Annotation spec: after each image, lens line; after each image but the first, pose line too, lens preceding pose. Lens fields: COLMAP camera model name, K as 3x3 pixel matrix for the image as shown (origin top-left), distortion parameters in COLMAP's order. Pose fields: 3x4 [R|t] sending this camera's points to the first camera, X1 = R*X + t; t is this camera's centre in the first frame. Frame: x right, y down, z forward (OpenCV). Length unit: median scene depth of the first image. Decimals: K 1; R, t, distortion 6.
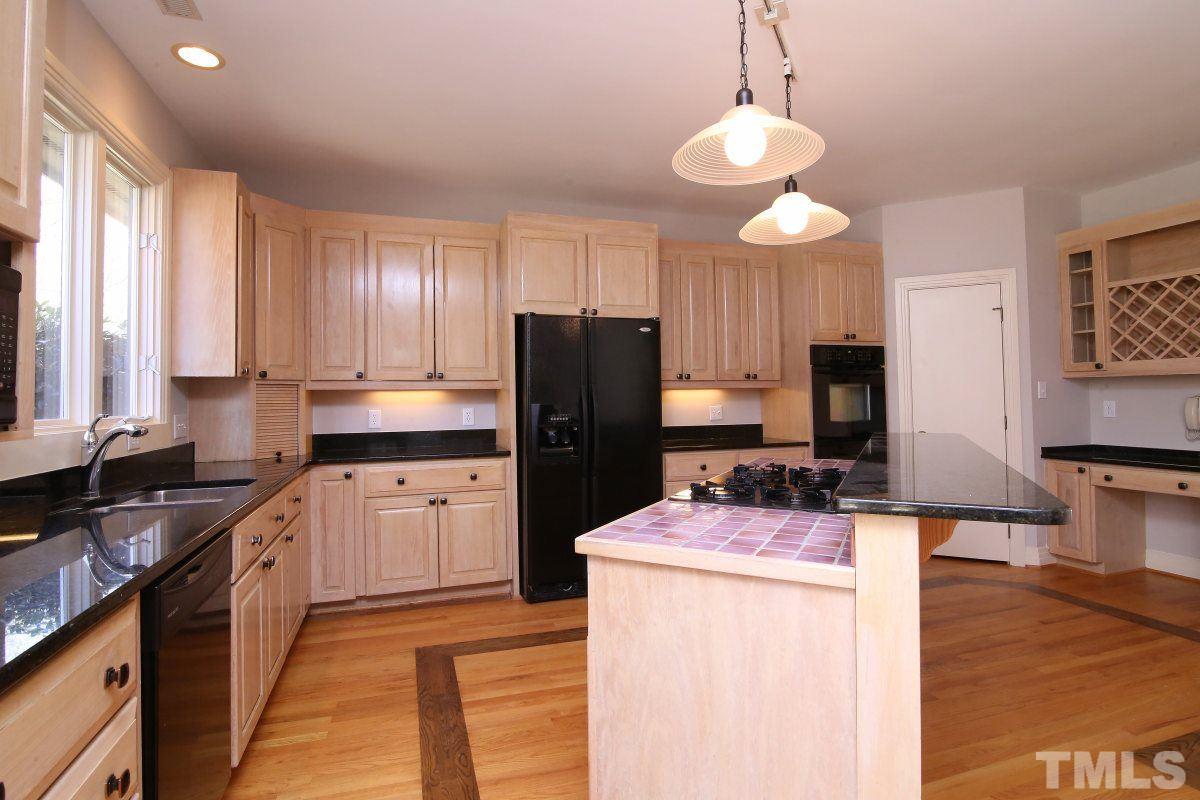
lens RADIAL K [[614.9, 0, 600.0], [0, 614.9, 400.0], [0, 0, 1]] dist [-0.017161, -0.000177]
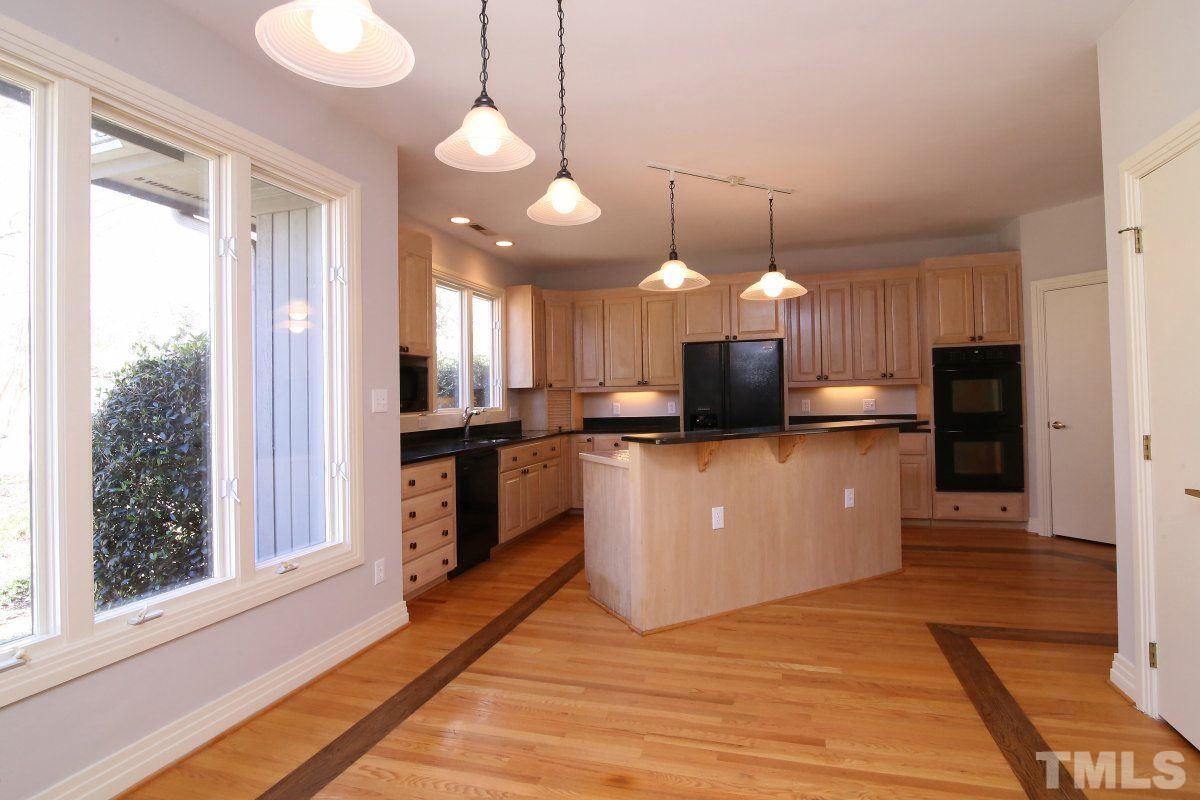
lens RADIAL K [[614.9, 0, 600.0], [0, 614.9, 400.0], [0, 0, 1]] dist [-0.017161, -0.000177]
pose [[0.820834, -0.006475, -0.571131, 0.588633], [0.013632, 0.999873, 0.008257, -0.008605], [0.571005, -0.014563, 0.820818, -0.421000]]
